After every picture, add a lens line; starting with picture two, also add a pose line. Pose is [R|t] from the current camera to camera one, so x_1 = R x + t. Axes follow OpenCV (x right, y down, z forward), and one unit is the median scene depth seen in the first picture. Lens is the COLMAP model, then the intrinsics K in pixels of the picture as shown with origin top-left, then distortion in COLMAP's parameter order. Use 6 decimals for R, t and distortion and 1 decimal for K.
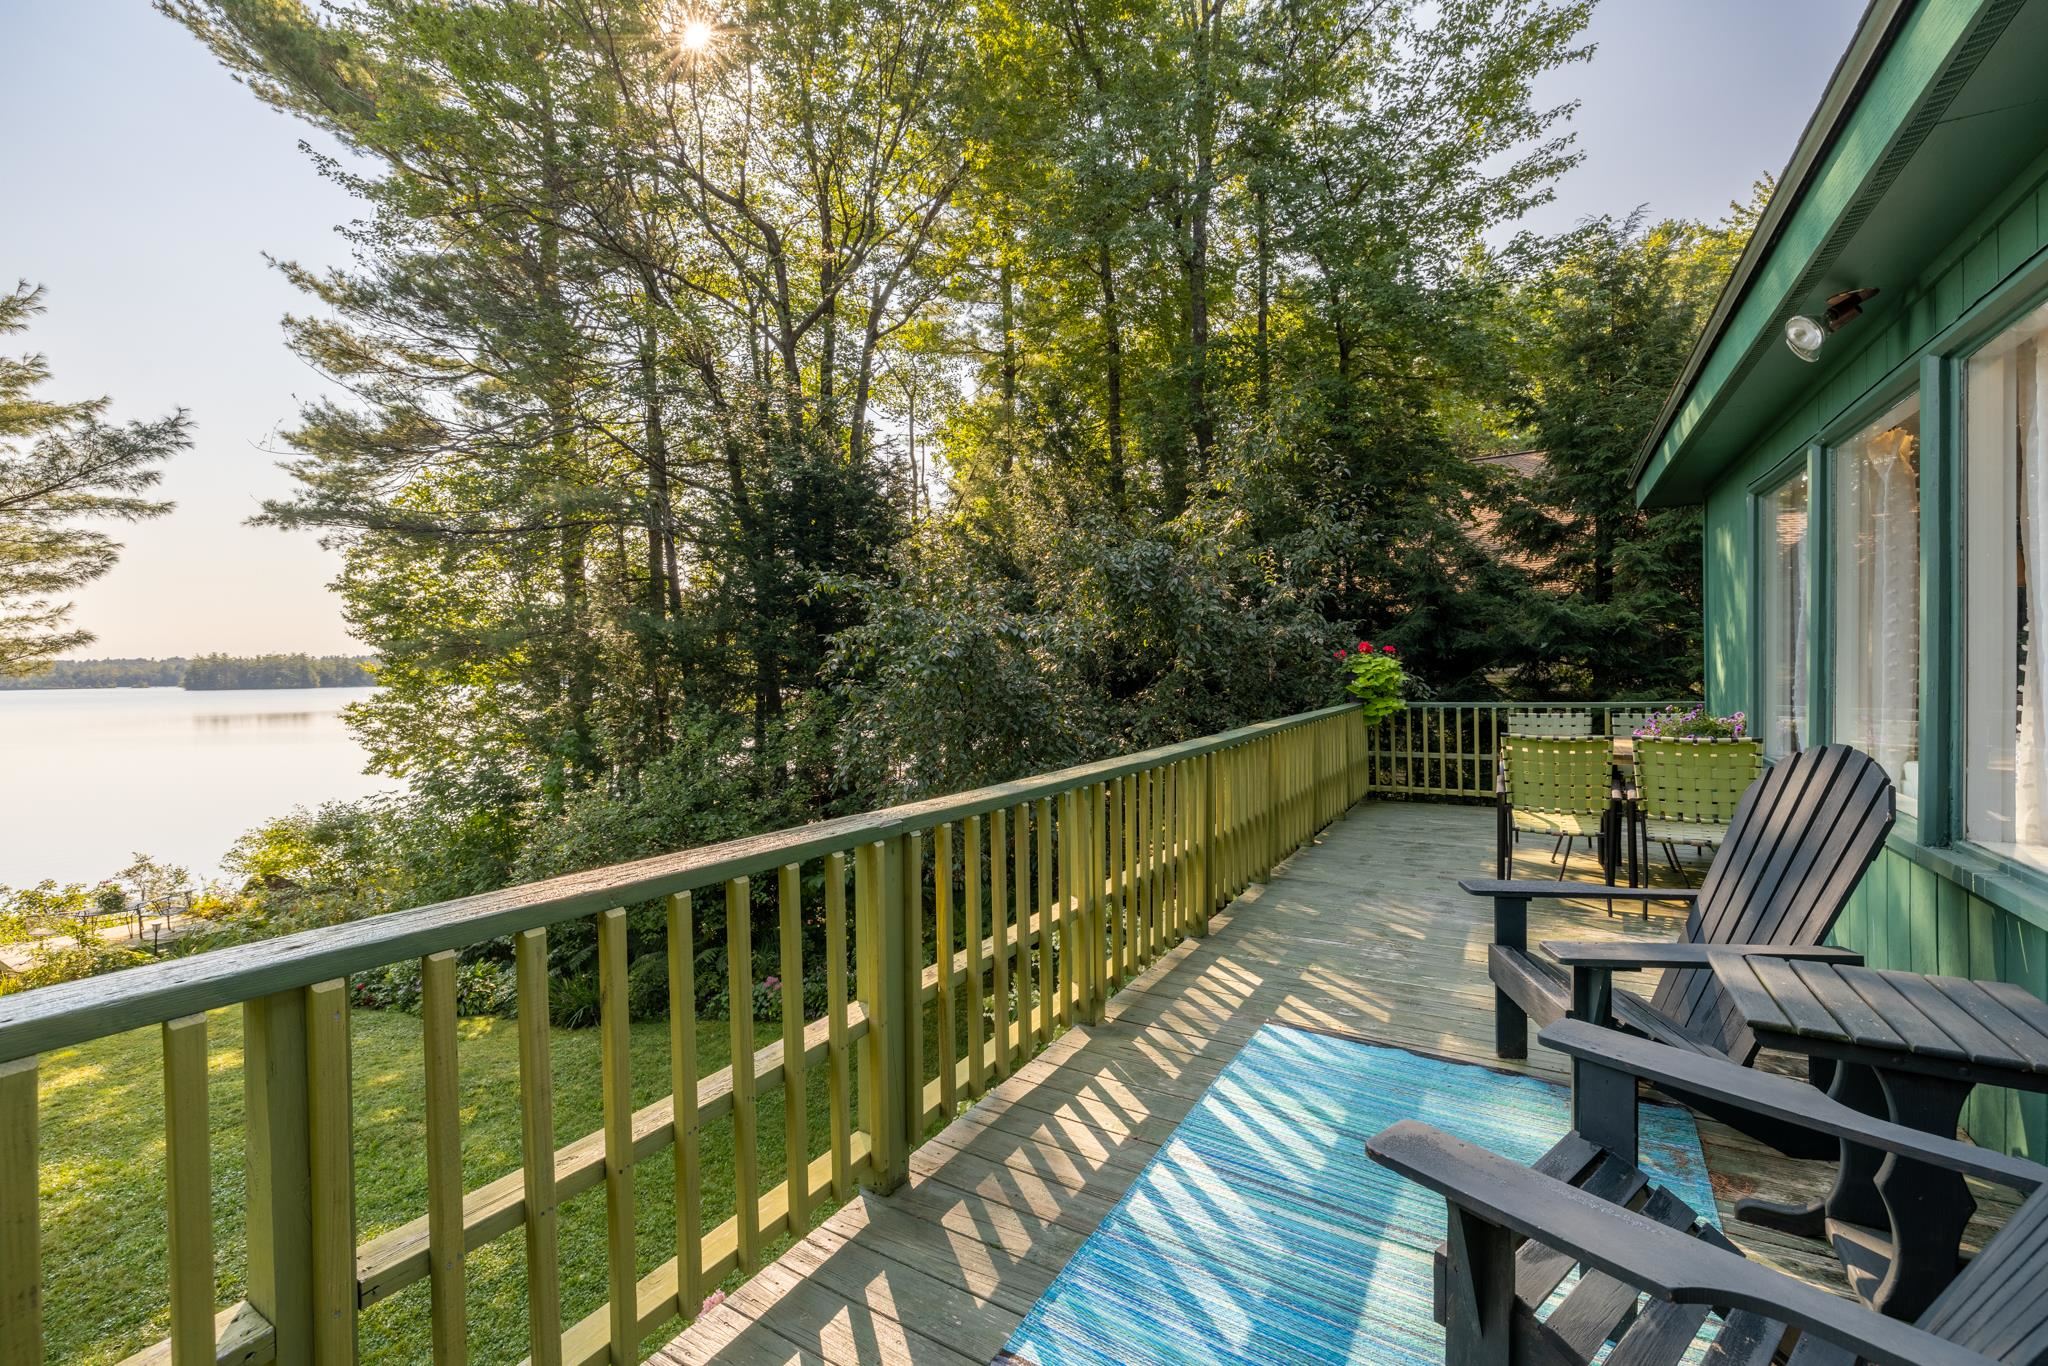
lens RADIAL K [[868.5, 0, 1016.4], [0, 868.5, 674.6], [0, 0, 1]] dist [0.002647, 0.000800]
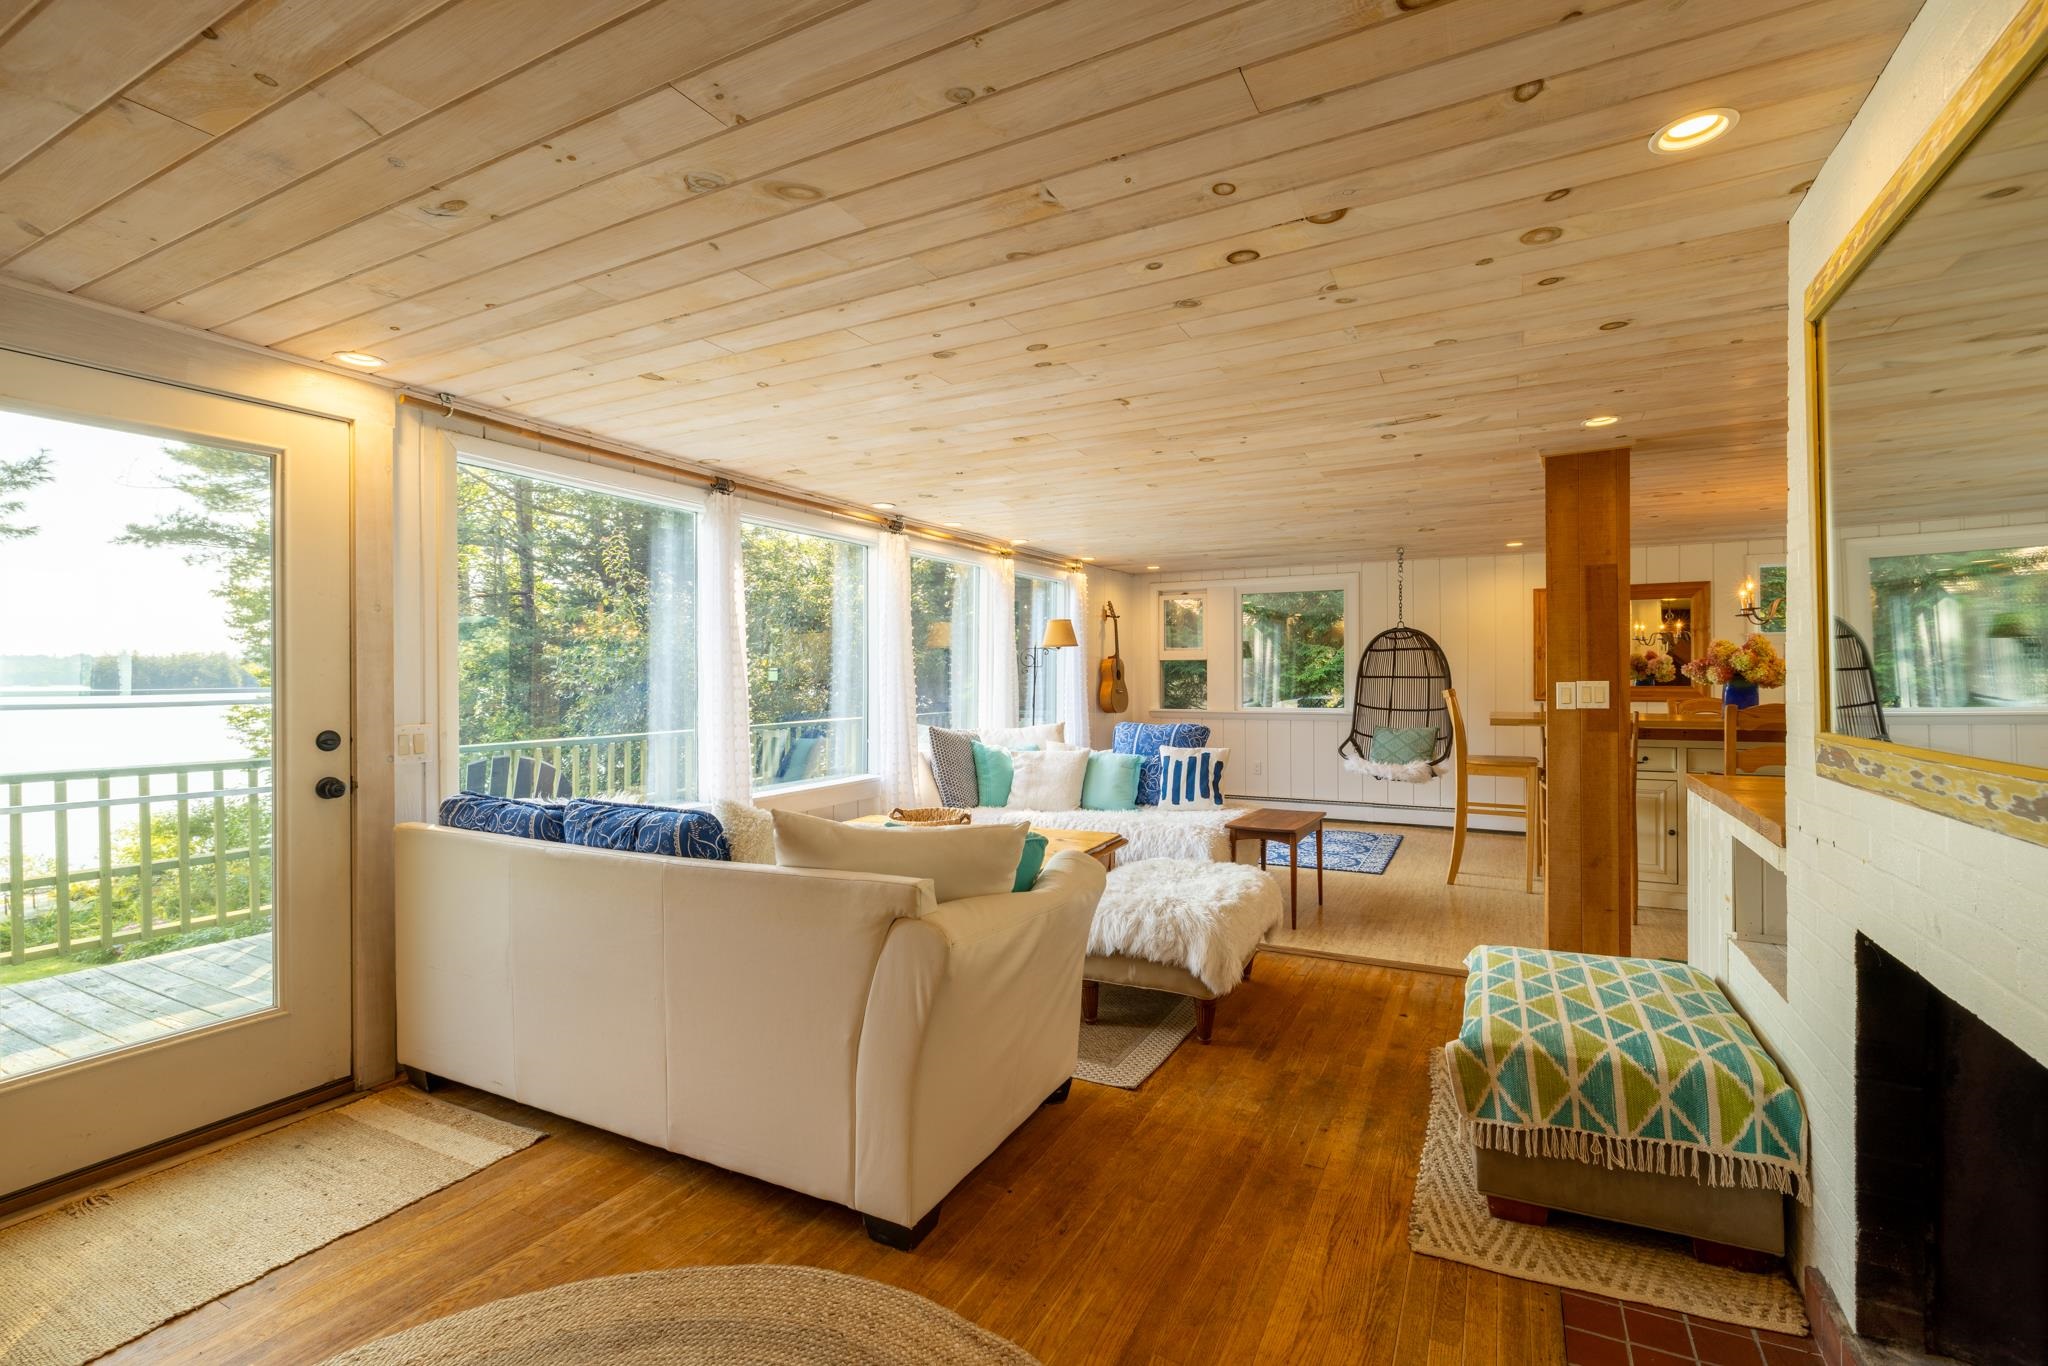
lens RADIAL K [[912.1, 0, 1066.9], [0, 912.1, 674.1], [0, 0, 1]] dist [0.002730, 0.001290]
pose [[0.998611, 0.009998, 0.051727, 0.280483], [-0.009541, 0.999913, -0.009069, -0.004146], [-0.051813, 0.008563, 0.998620, -0.237569]]
